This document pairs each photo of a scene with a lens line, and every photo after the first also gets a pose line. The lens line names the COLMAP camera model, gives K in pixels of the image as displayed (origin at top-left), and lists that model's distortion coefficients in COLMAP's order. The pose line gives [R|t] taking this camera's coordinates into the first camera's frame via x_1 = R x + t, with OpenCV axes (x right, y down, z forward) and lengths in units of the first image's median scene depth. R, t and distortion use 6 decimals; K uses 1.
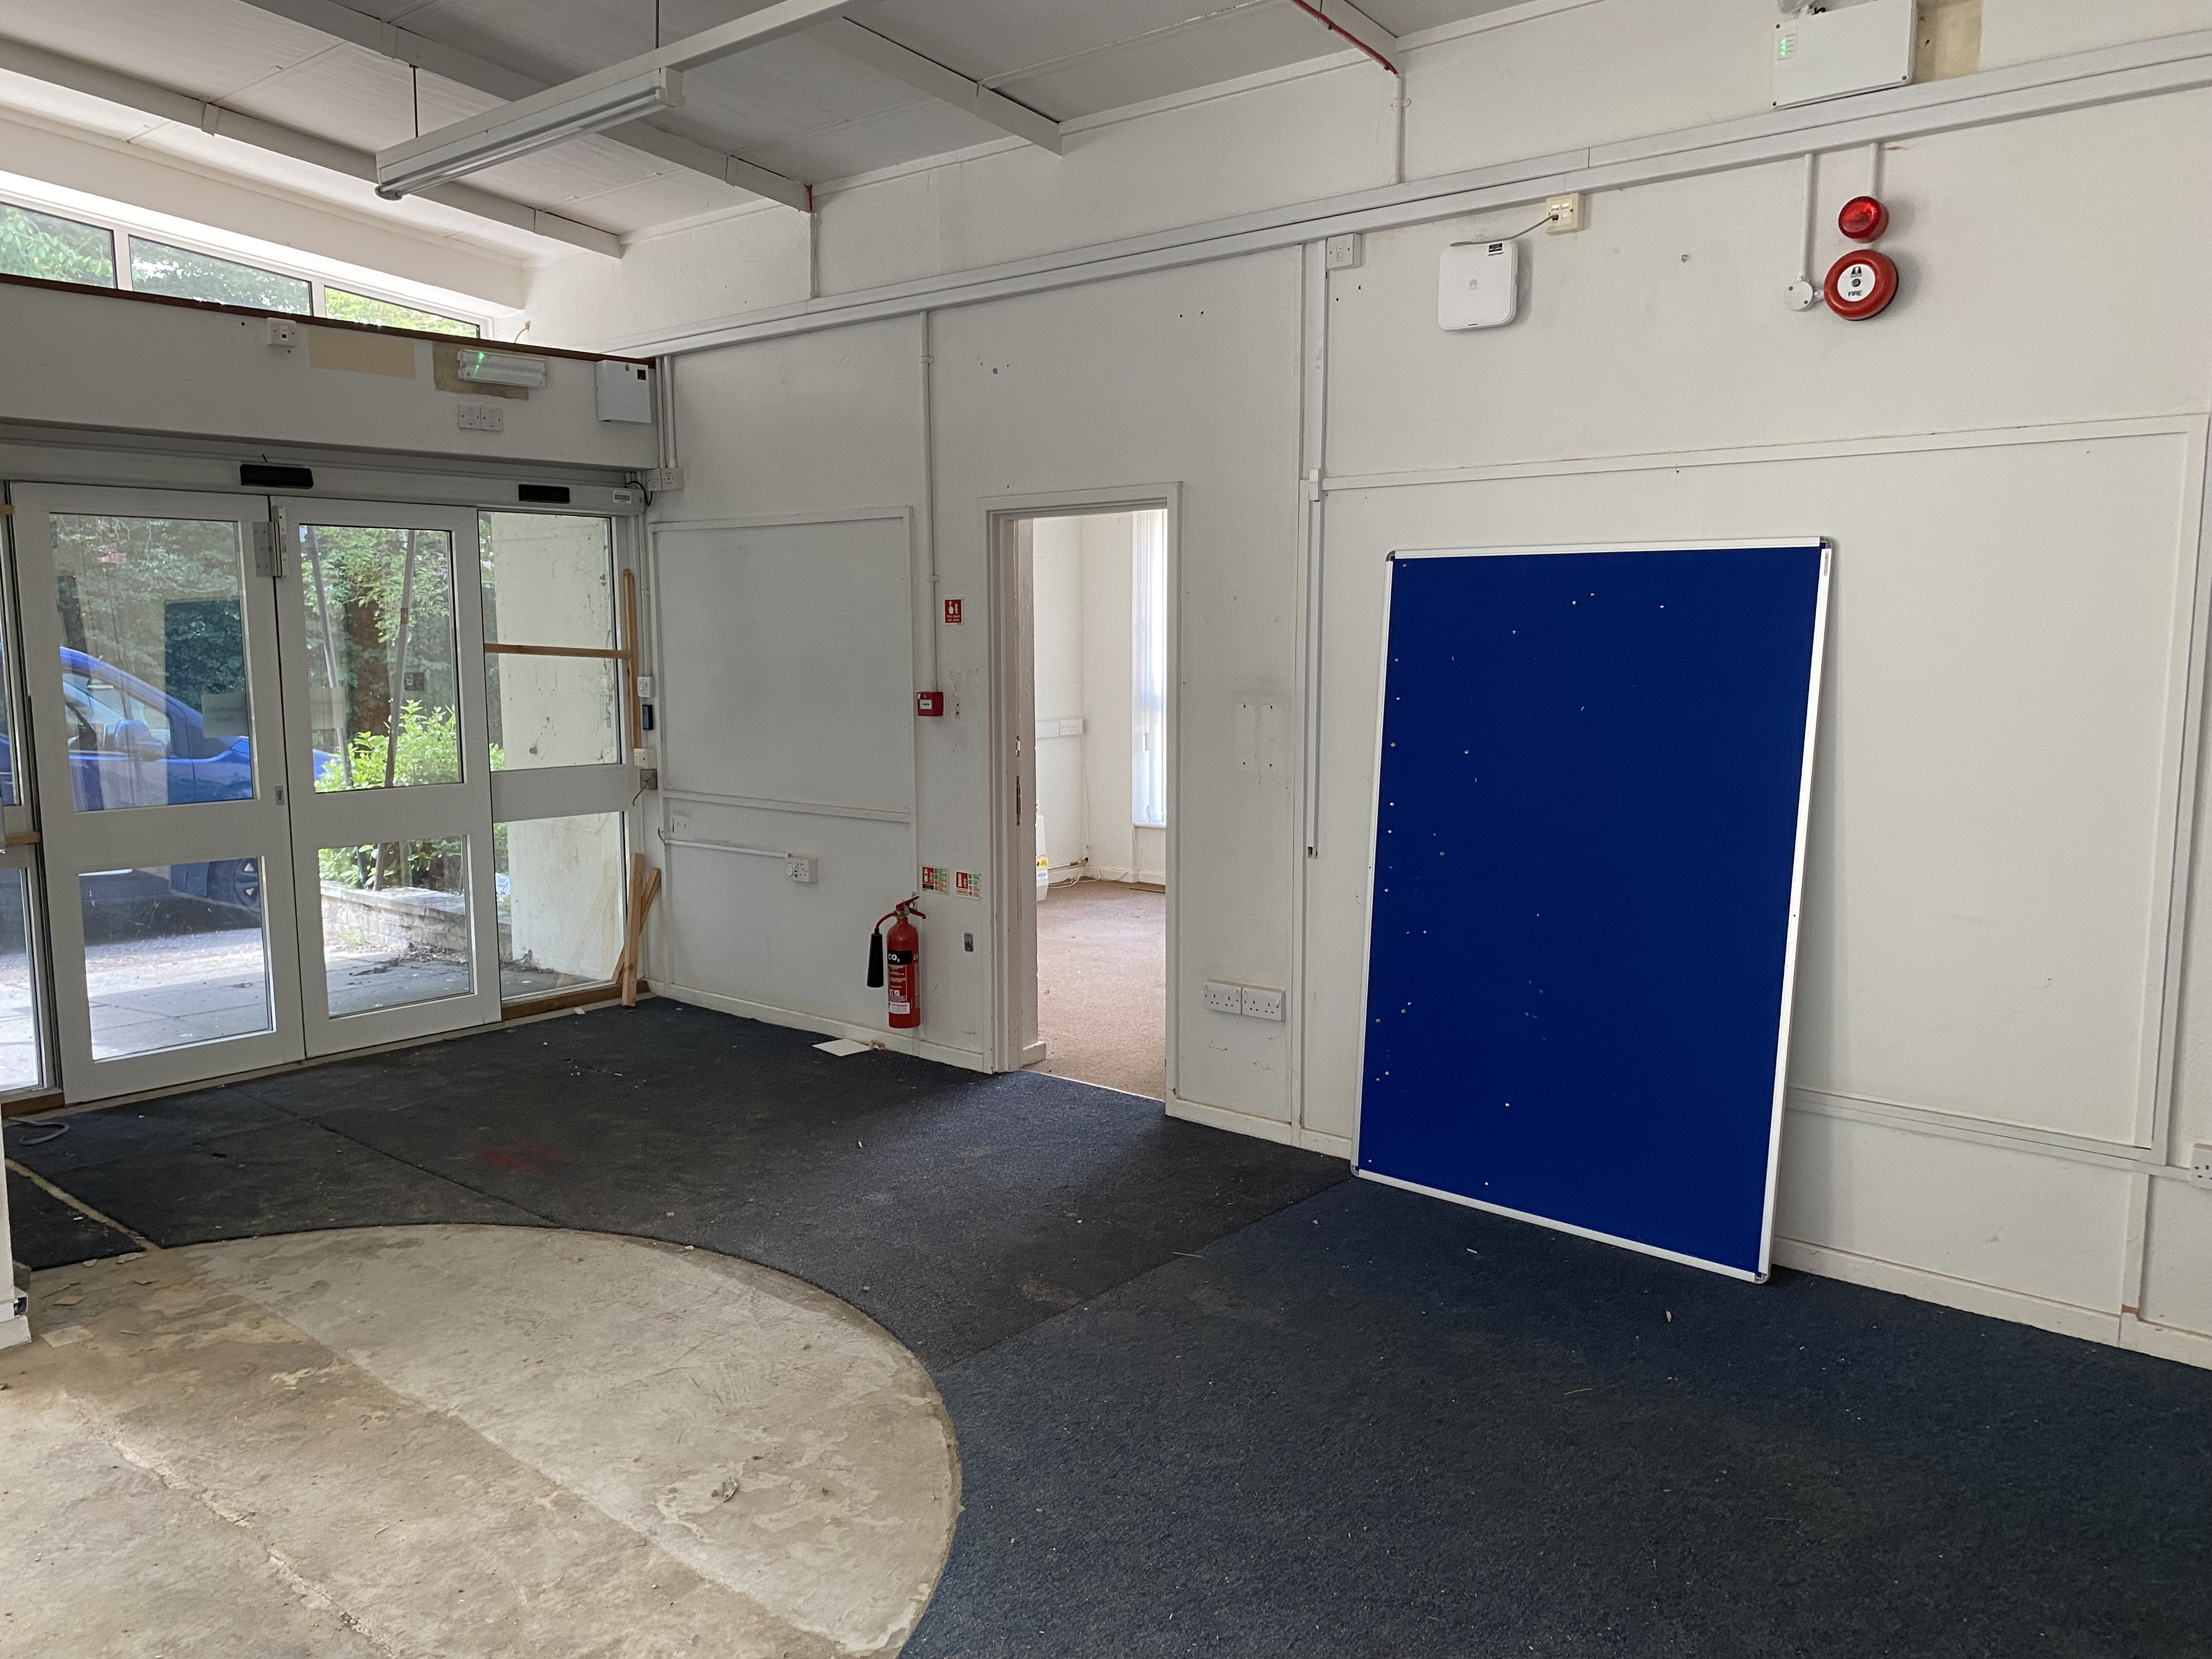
lens RADIAL K [[1681.2, 0, 1108.1], [0, 1681.2, 849.3], [0, 0, 1]] dist [0.056022, -0.059294]
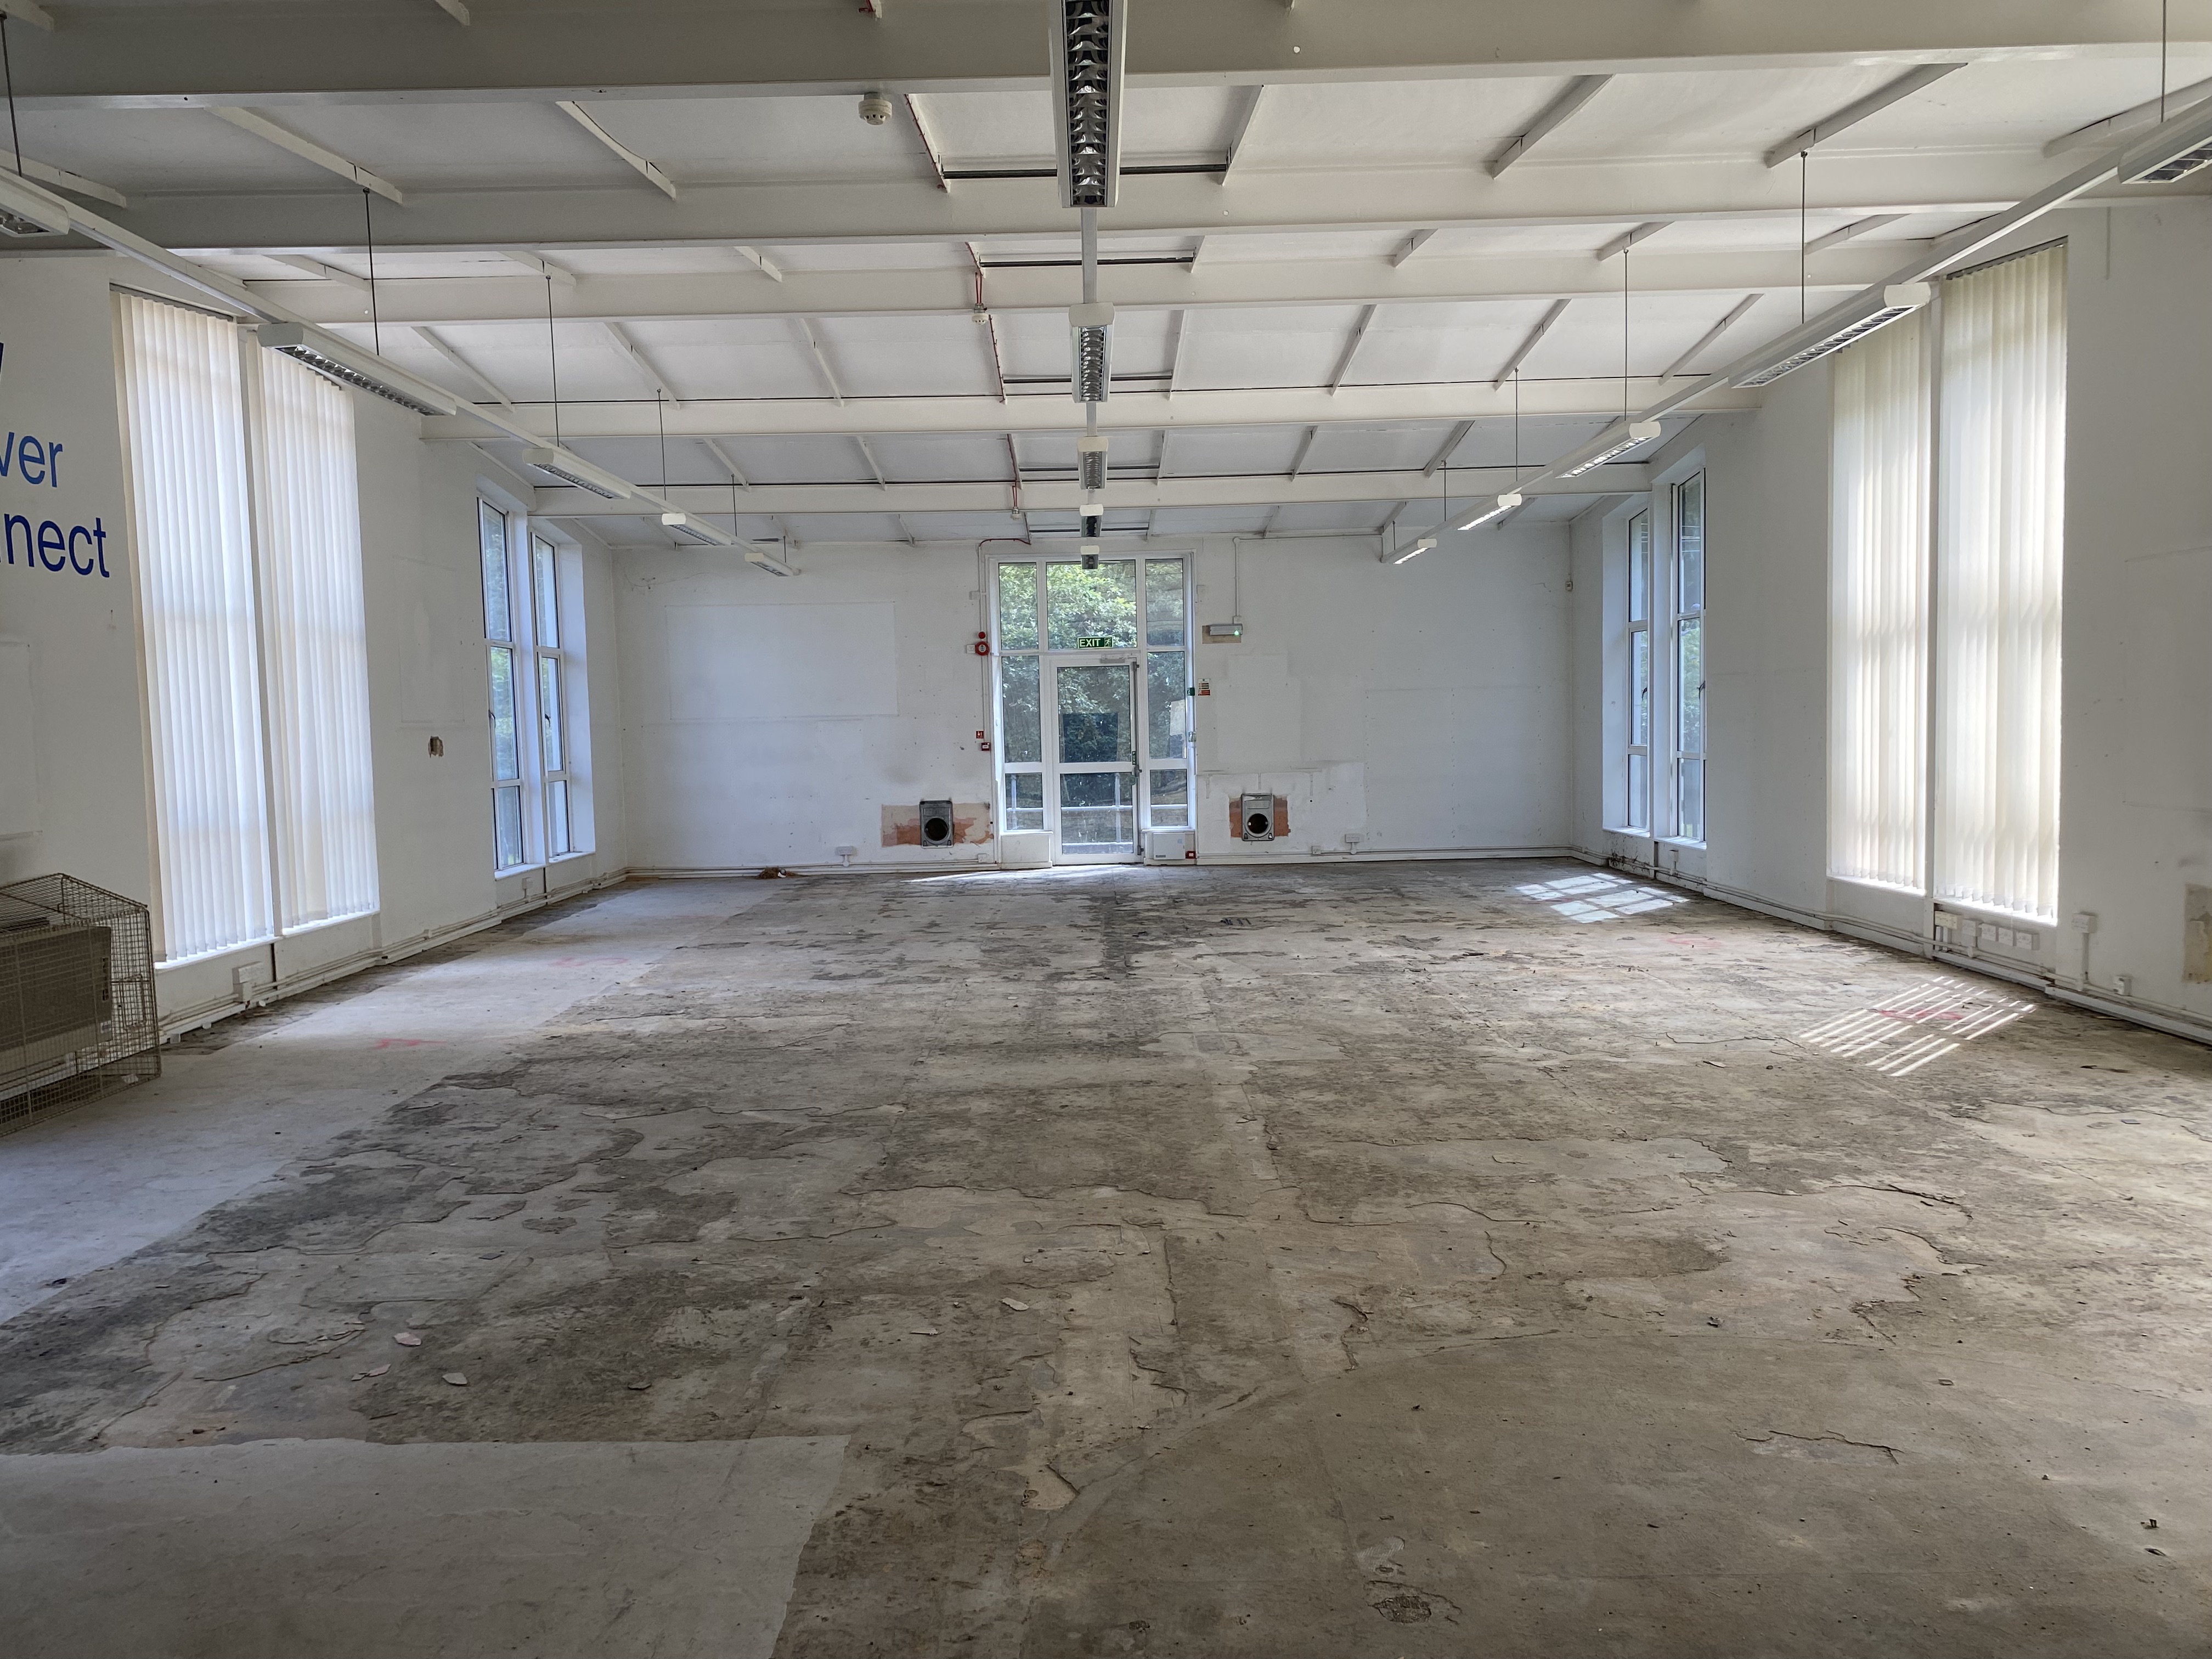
lens RADIAL K [[1681.2, 0, 1090.3], [0, 1681.2, 837.8], [0, 0, 1]] dist [0.056022, -0.059294]
pose [[-0.762351, 0.067852, -0.643597, 0.268549], [-0.058953, 0.983073, 0.173473, -0.149142], [0.644473, 0.170190, -0.745446, 1.059527]]
